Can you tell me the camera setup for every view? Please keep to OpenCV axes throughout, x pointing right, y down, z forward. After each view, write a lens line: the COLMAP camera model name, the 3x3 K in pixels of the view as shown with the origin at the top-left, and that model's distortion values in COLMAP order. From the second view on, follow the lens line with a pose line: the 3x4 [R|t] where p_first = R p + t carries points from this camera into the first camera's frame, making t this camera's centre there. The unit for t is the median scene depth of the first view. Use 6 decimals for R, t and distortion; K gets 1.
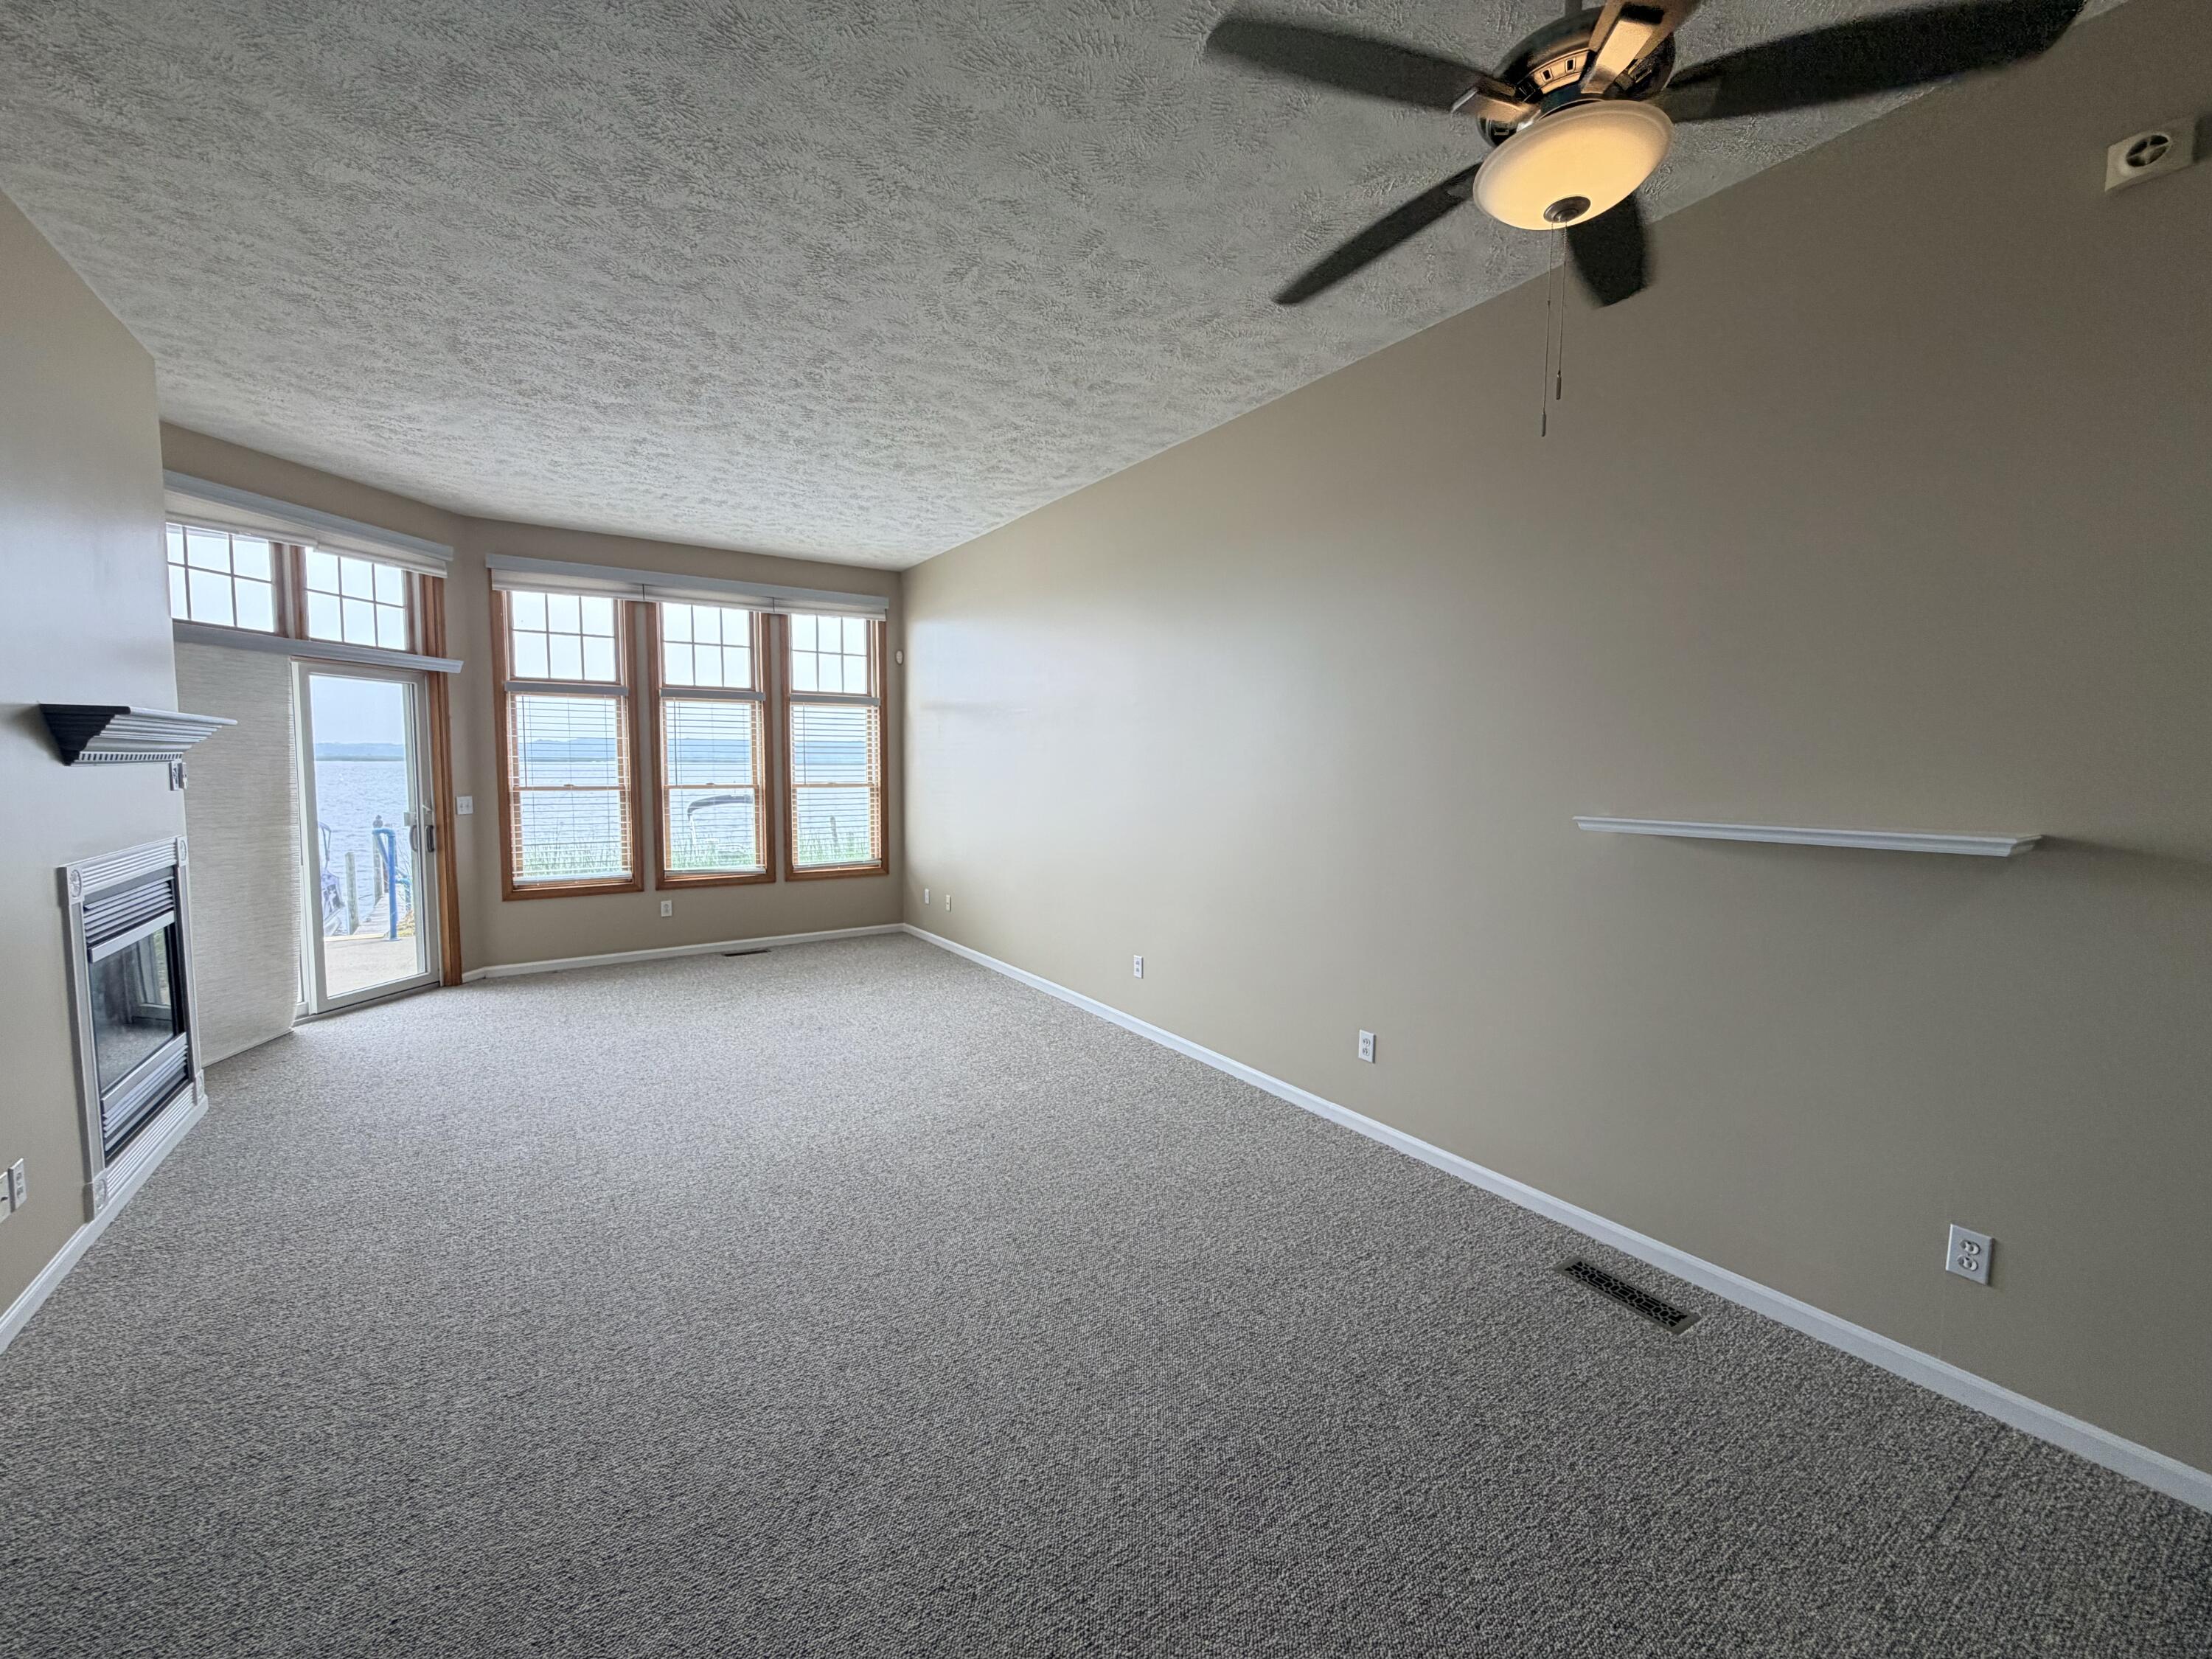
lens RADIAL K [[885.4, 0, 1102.0], [0, 885.4, 827.1], [0, 0, 1]] dist [0.000993, 0.000459]
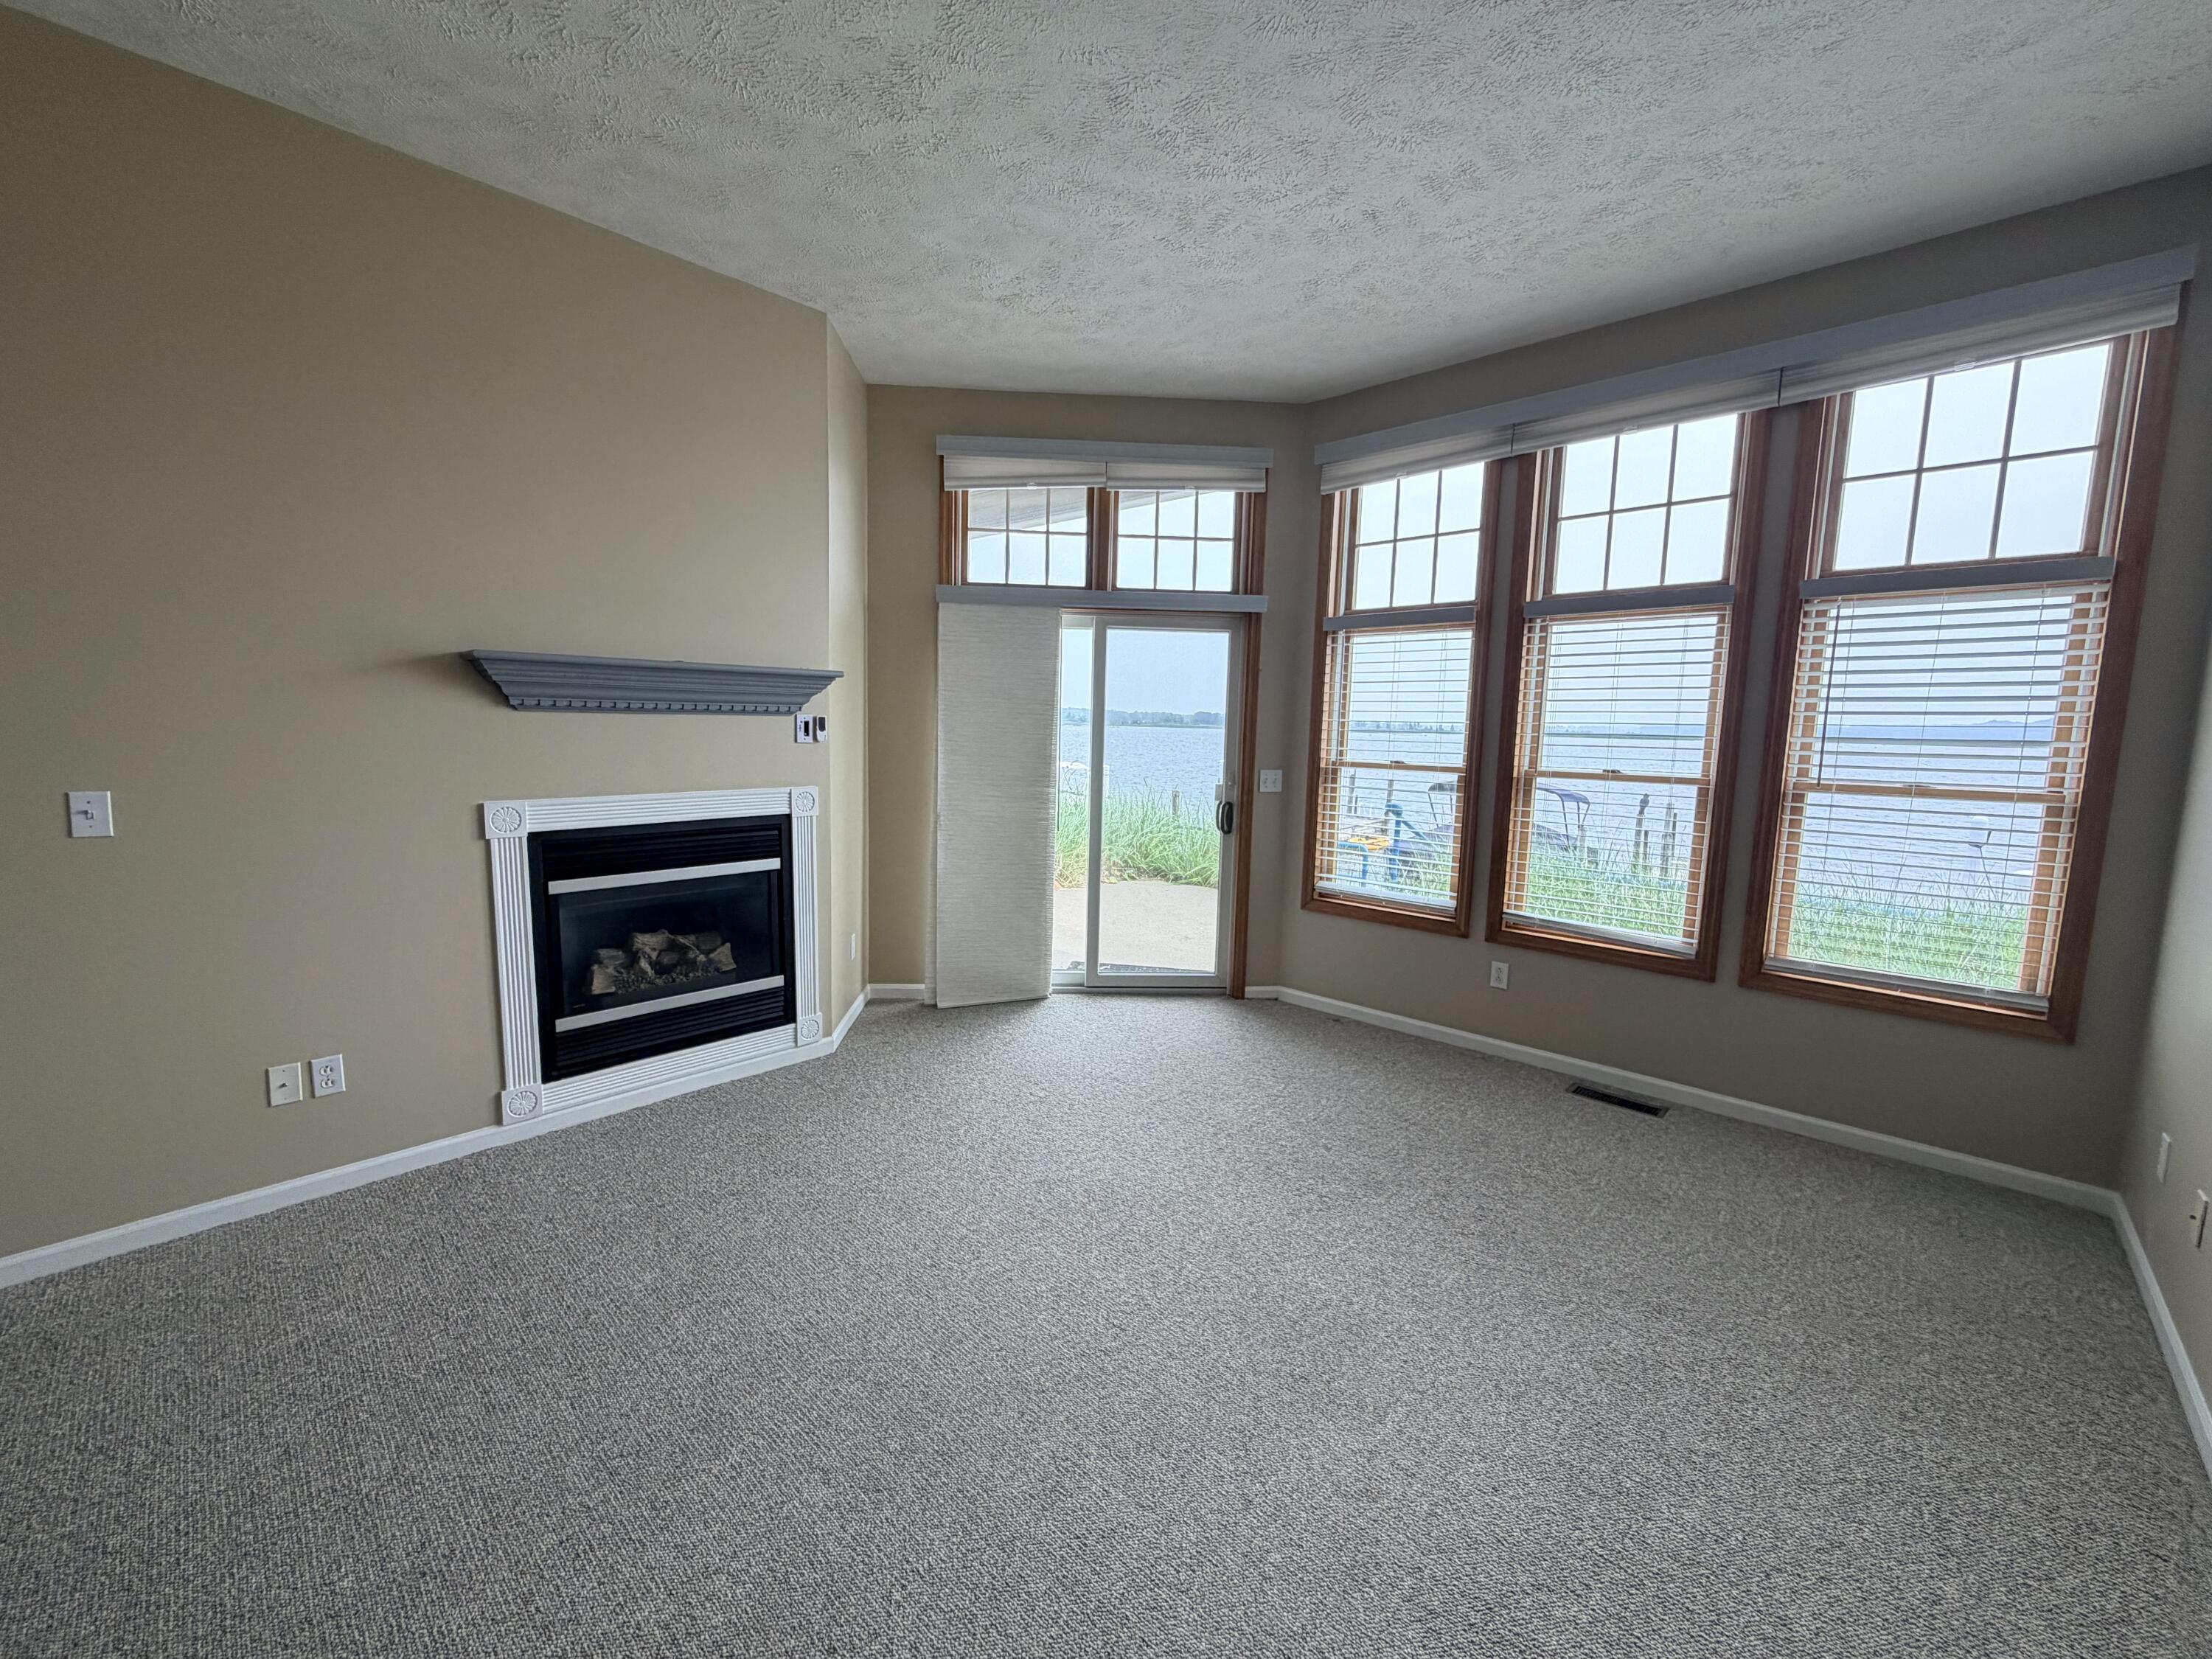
lens RADIAL K [[885.4, 0, 1102.0], [0, 885.4, 827.1], [0, 0, 1]] dist [0.000993, 0.000459]
pose [[0.216530, 0.110949, -0.969951, 0.024218], [-0.091117, 0.991481, 0.093071, -0.047201], [0.972015, 0.068227, 0.224795, 0.734560]]
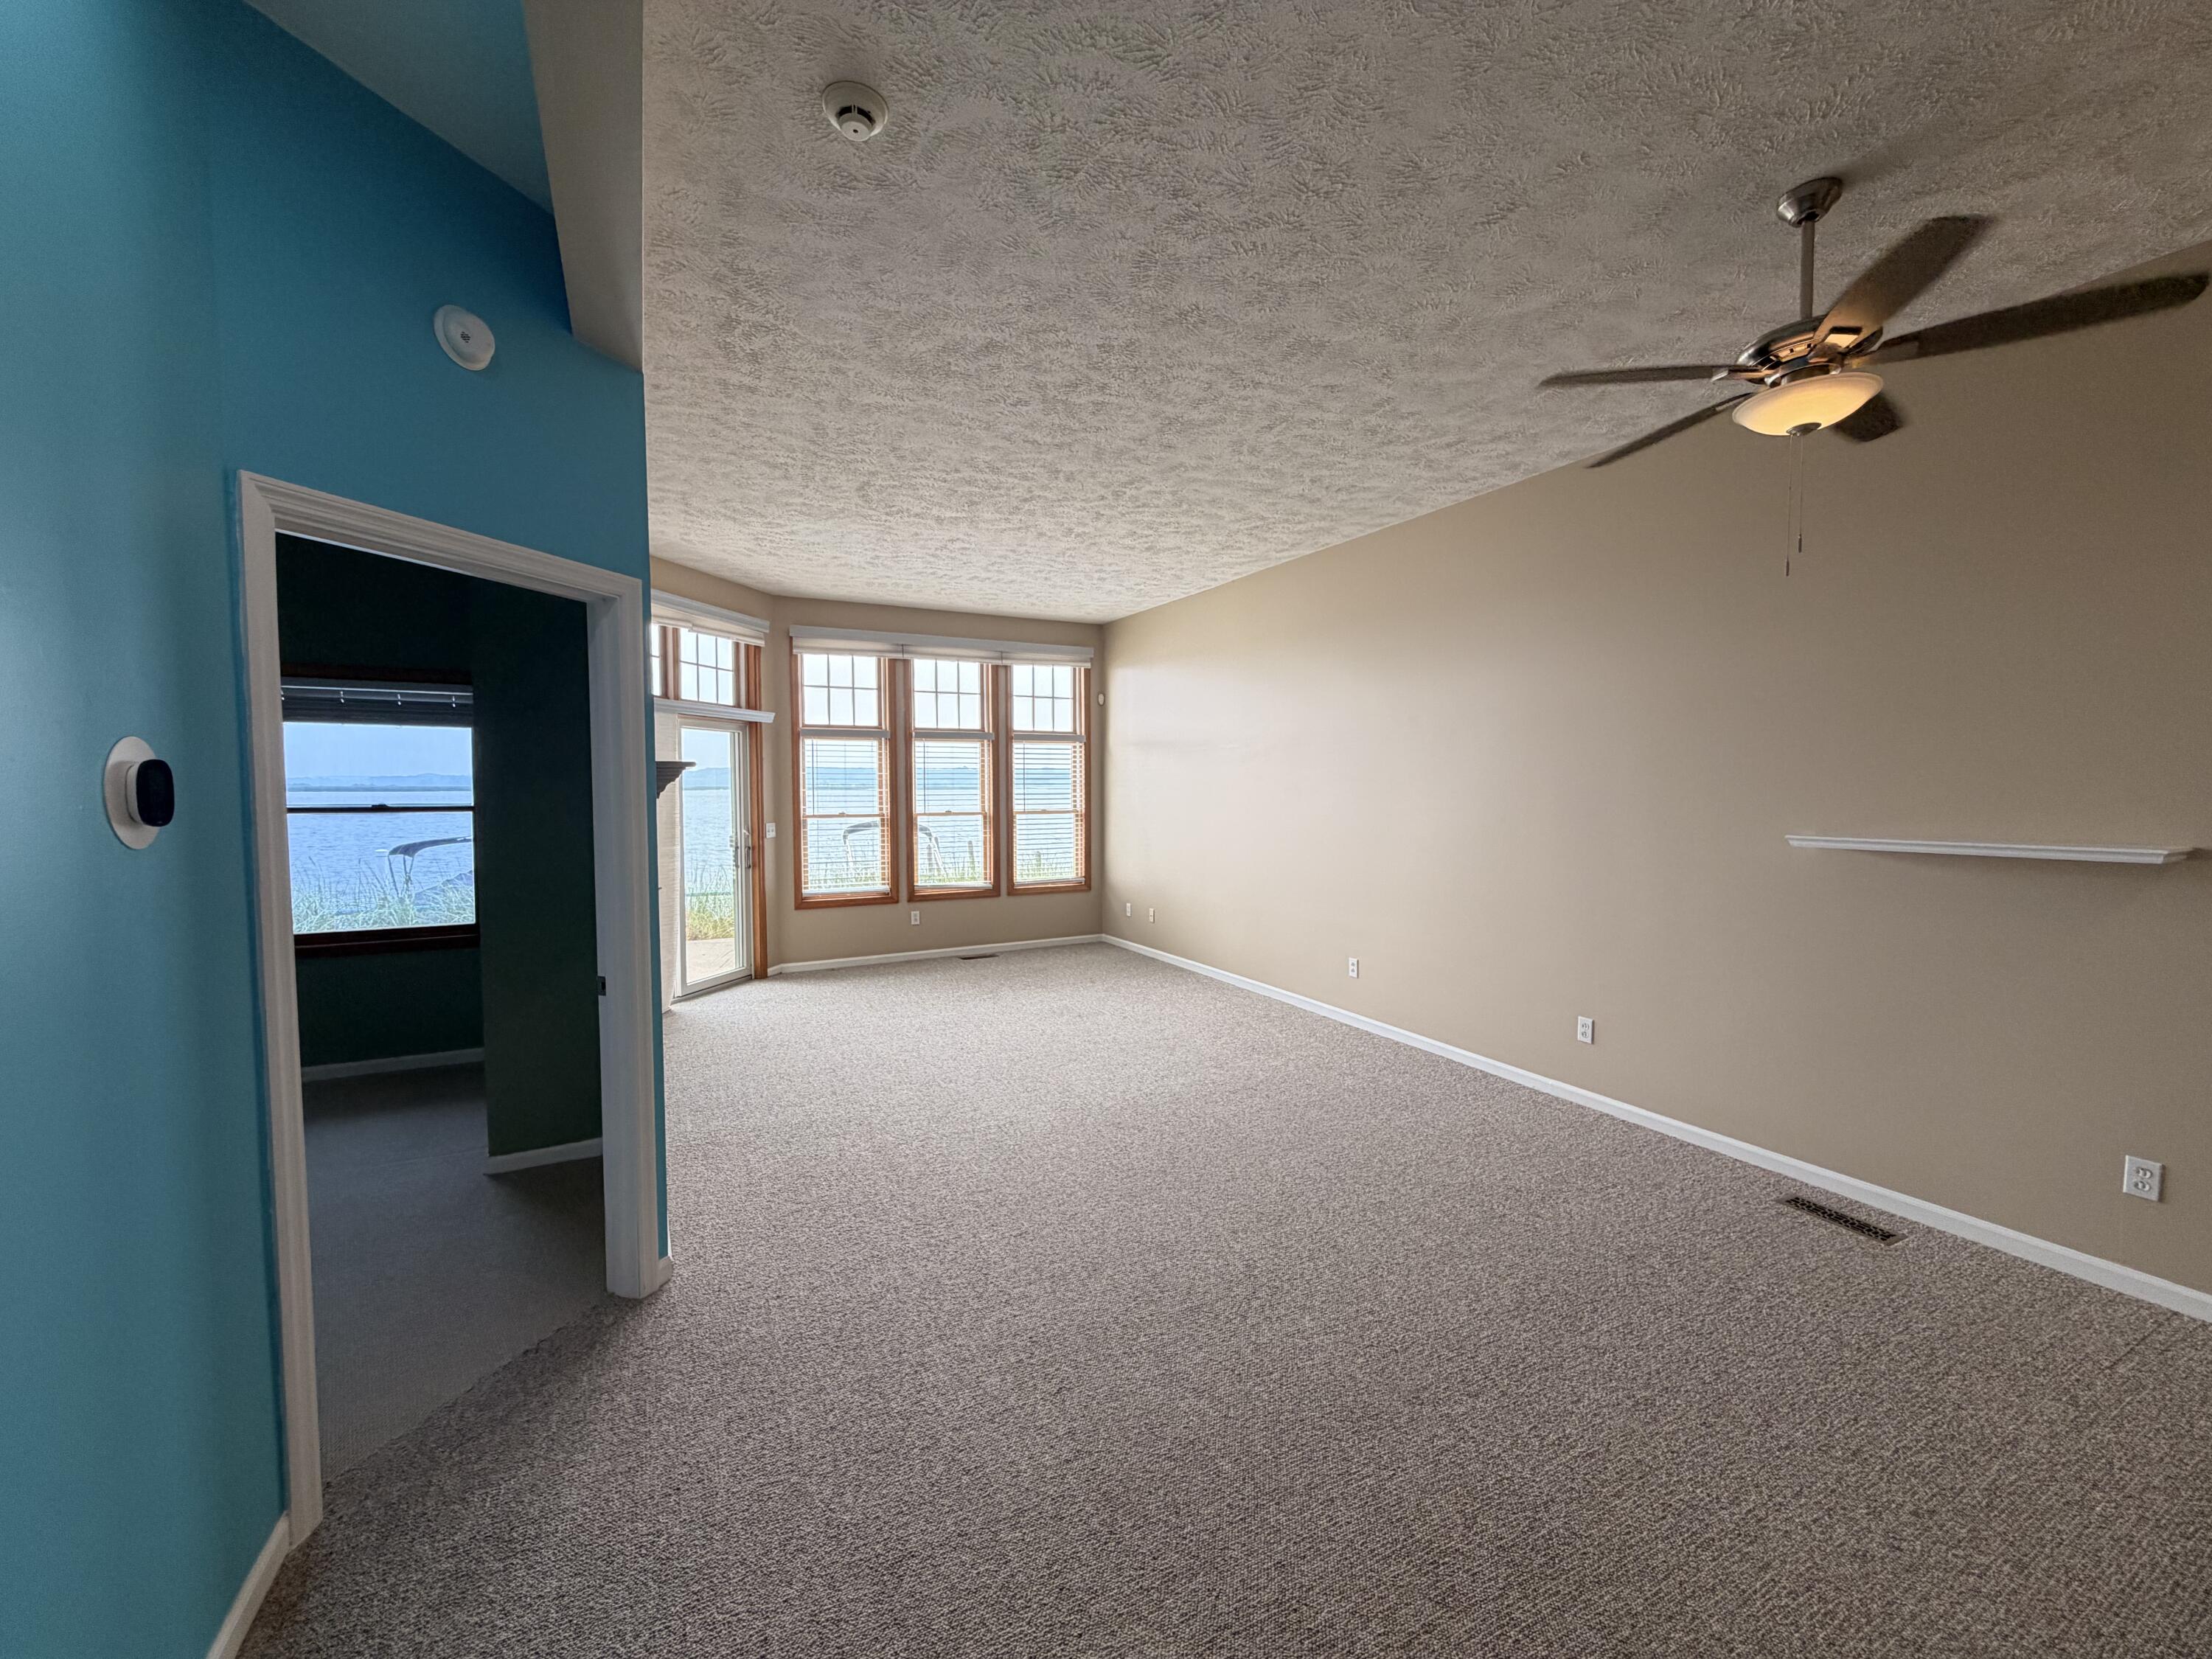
lens RADIAL K [[885.4, 0, 1102.0], [0, 885.4, 827.1], [0, 0, 1]] dist [0.000993, 0.000459]
pose [[0.993647, -0.003551, -0.112490, -0.139855], [0.000472, 0.999625, -0.027386, 0.004859], [0.112545, 0.027159, 0.993275, -0.173173]]
